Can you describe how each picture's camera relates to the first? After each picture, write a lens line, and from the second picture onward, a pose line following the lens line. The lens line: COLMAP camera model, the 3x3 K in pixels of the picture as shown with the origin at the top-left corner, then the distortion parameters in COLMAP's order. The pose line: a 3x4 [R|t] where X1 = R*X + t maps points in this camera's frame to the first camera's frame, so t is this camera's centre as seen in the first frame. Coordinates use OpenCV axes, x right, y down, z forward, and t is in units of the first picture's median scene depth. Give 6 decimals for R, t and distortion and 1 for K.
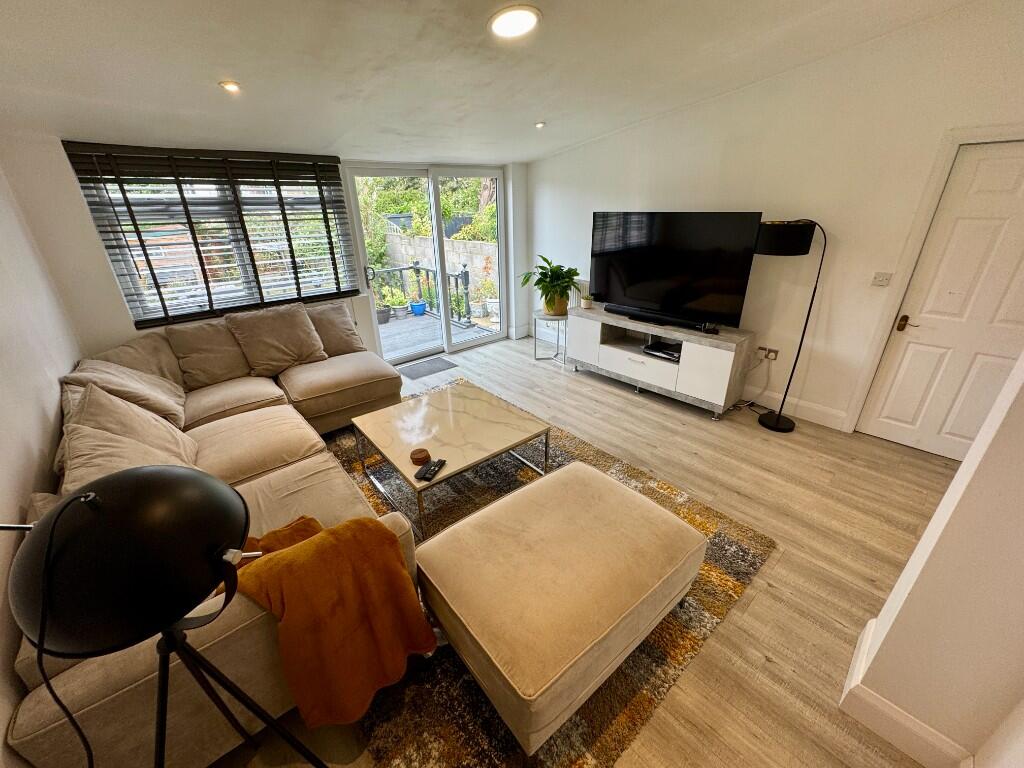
lens RADIAL K [[409.2, 0, 512.0], [0, 409.2, 384.0], [0, 0, 1]] dist [-0.001588, -0.000097]
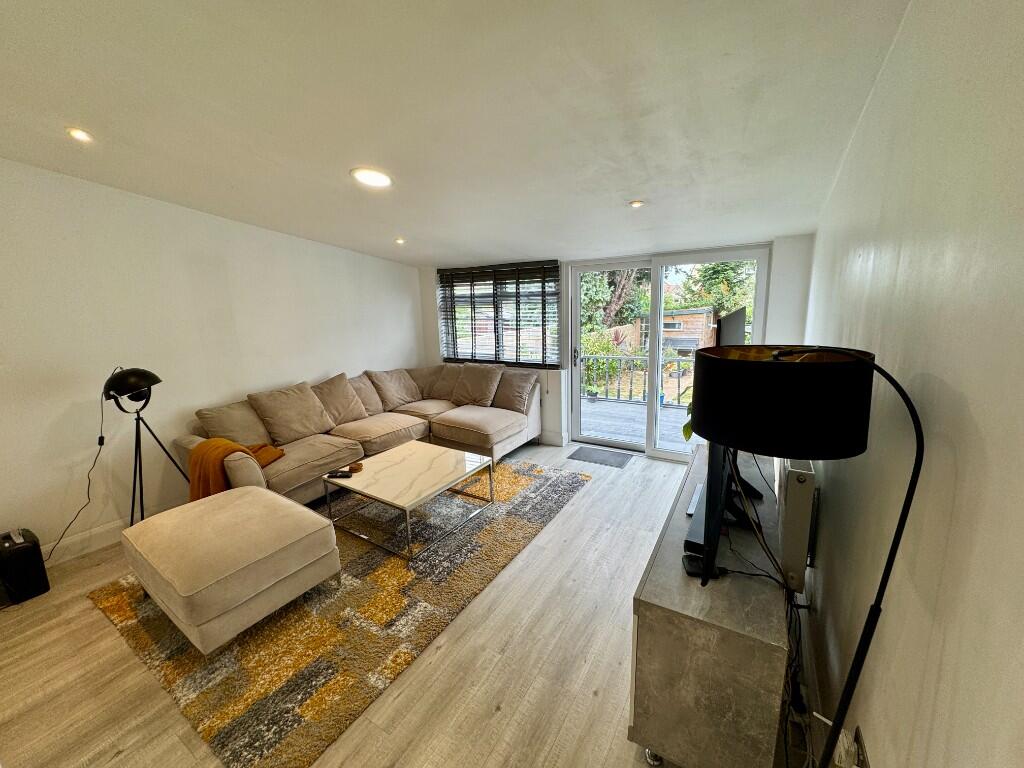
lens RADIAL K [[409.2, 0, 512.0], [0, 409.2, 384.0], [0, 0, 1]] dist [-0.001588, -0.000097]
pose [[0.288697, 0.199110, -0.936488, 0.805384], [-0.367360, 0.926305, 0.083696, -0.272989], [0.884138, 0.319865, 0.340567, 0.603550]]
